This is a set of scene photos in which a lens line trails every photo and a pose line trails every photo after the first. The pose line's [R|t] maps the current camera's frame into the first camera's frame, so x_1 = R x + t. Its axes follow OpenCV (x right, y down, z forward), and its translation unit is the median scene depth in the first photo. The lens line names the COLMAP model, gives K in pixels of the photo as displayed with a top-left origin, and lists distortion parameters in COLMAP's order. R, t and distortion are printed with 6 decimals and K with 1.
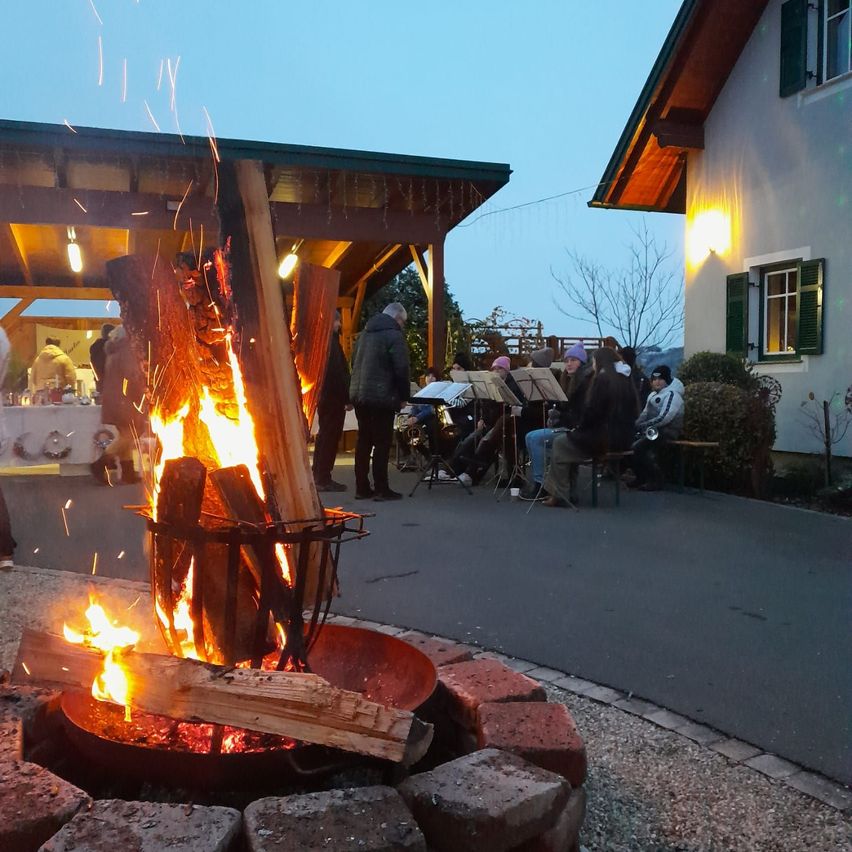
lens RADIAL K [[929.7, 0, 425.8], [0, 929.7, 423.9], [0, 0, 1]] dist [0.017933, 0.000000]
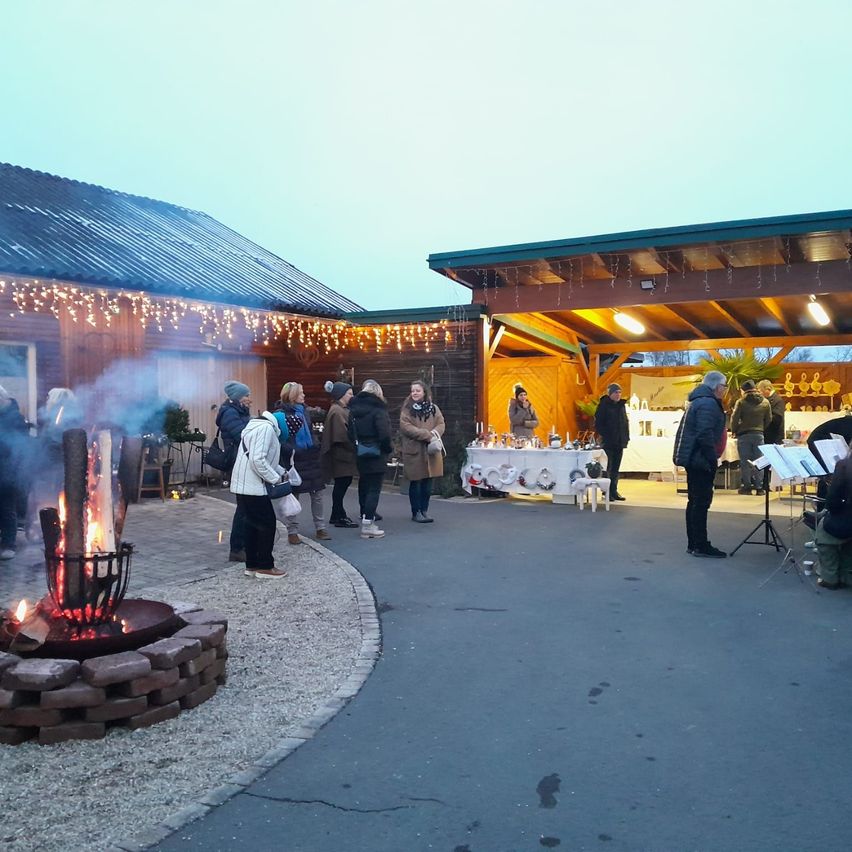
lens RADIAL K [[929.7, 0, 426.0], [0, 929.7, 427.4], [0, 0, 1]] dist [0.017933, 0.000000]
pose [[0.646274, 0.032655, -0.762406, 1.331586], [-0.039138, 0.999188, 0.009621, -0.153497], [0.762101, 0.023621, 0.647027, 0.102519]]
